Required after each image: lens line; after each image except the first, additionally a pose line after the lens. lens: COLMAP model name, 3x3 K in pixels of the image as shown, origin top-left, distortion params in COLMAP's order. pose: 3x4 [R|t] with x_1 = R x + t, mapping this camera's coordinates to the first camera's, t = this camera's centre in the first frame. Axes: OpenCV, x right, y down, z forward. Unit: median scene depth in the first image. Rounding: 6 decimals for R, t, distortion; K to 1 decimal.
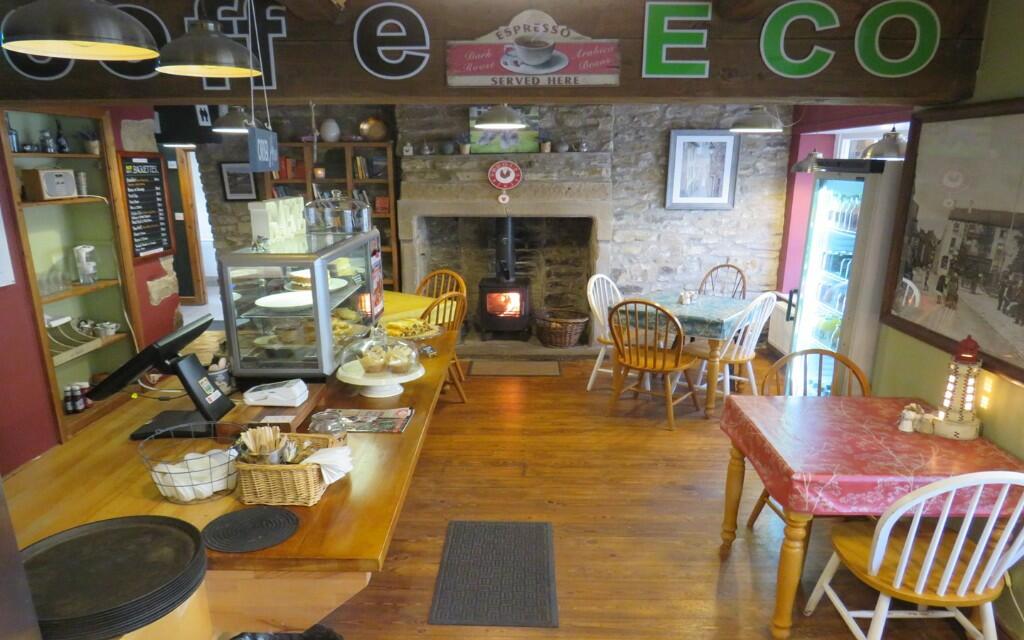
lens RADIAL K [[732.2, 0, 513.7], [0, 732.2, 340.9], [0, 0, 1]] dist [-0.001740, 0.001637]
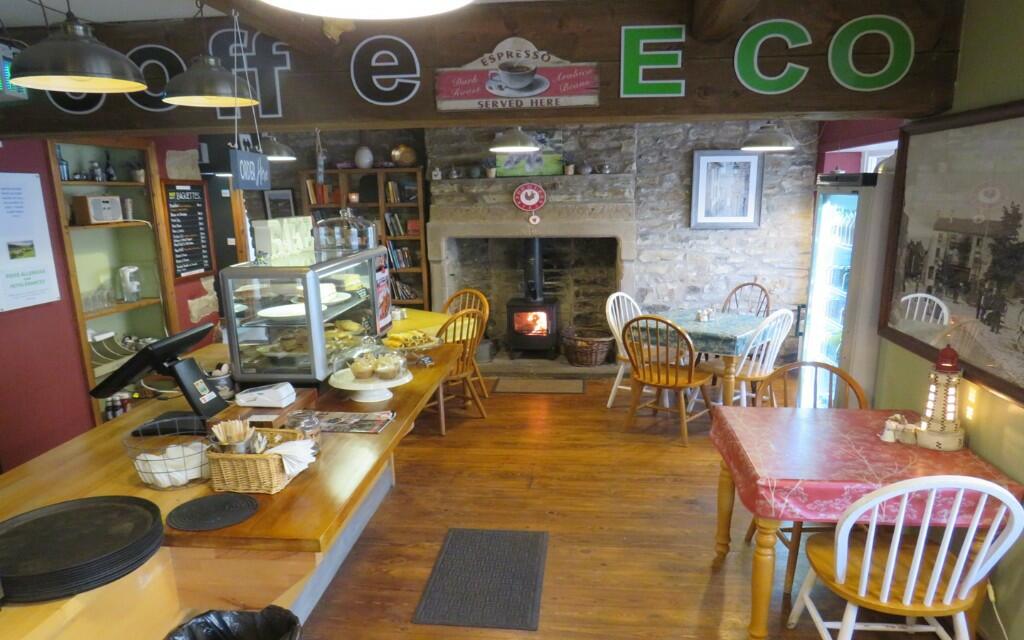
lens RADIAL K [[733.1, 0, 510.7], [0, 733.1, 331.7], [0, 0, 1]] dist [0.000274, 0.001087]
pose [[0.996474, 0.001217, -0.083892, 0.090568], [-0.005203, 0.998867, -0.047313, 0.020149], [0.083739, 0.047583, 0.995351, -0.032087]]
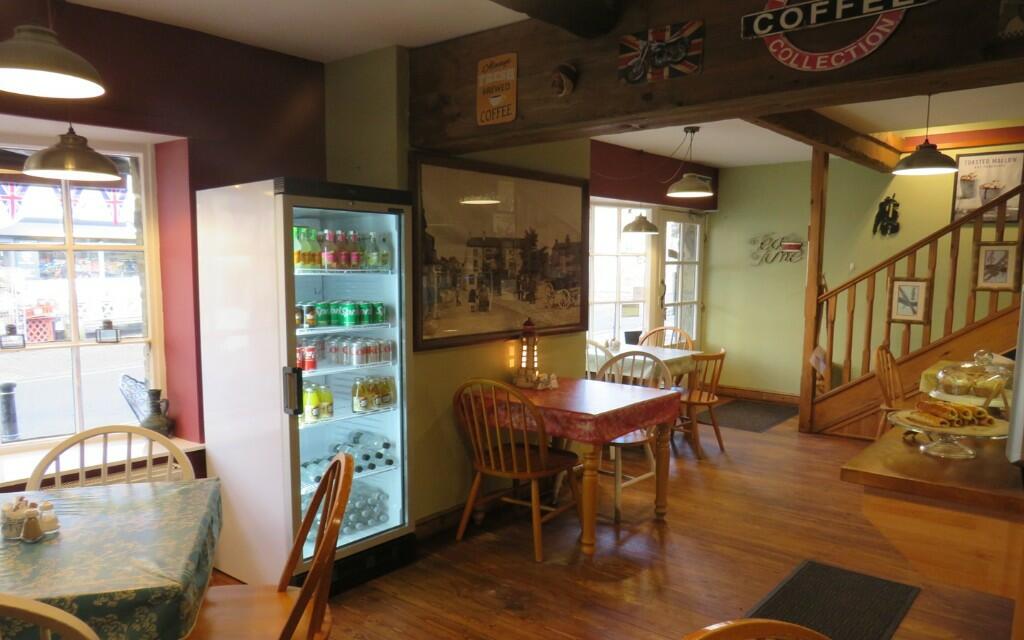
lens RADIAL K [[733.1, 0, 510.7], [0, 733.1, 331.7], [0, 0, 1]] dist [0.000274, 0.001087]
pose [[-0.777517, -0.062258, 0.625773, -0.242655], [0.145226, 0.950413, 0.274998, -0.320818], [-0.611864, 0.304694, -0.729921, 1.695314]]
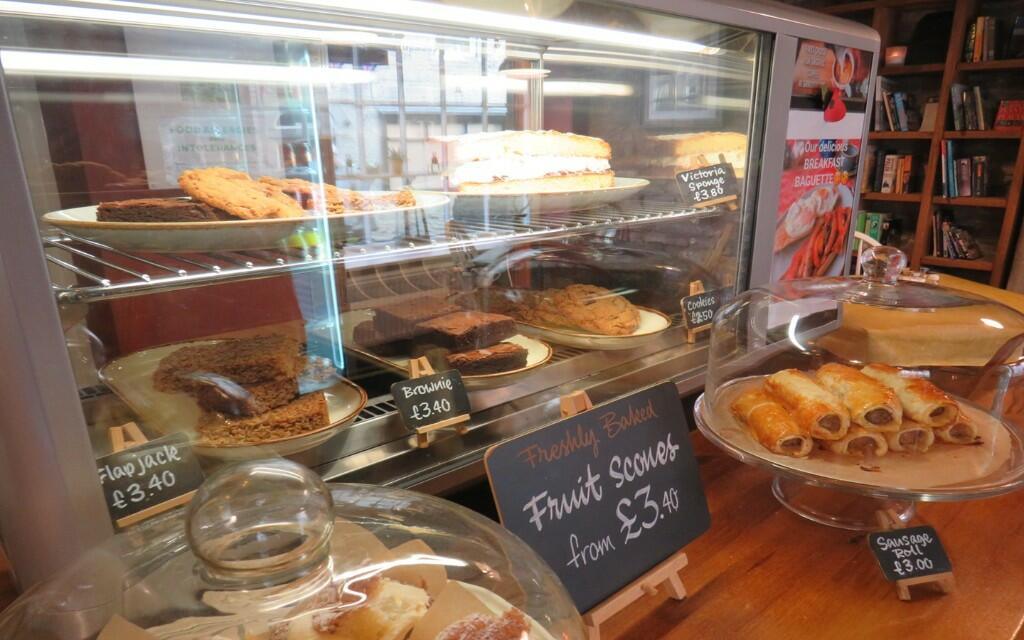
lens RADIAL K [[708.7, 0, 513.1], [0, 708.7, 396.2], [0, 0, 1]] dist [-0.000397, 0.000094]
pose [[0.694194, 0.245685, -0.676560, -0.071069], [-0.169620, 0.969310, 0.177953, -0.045016], [0.699516, -0.008776, 0.714563, 0.782786]]
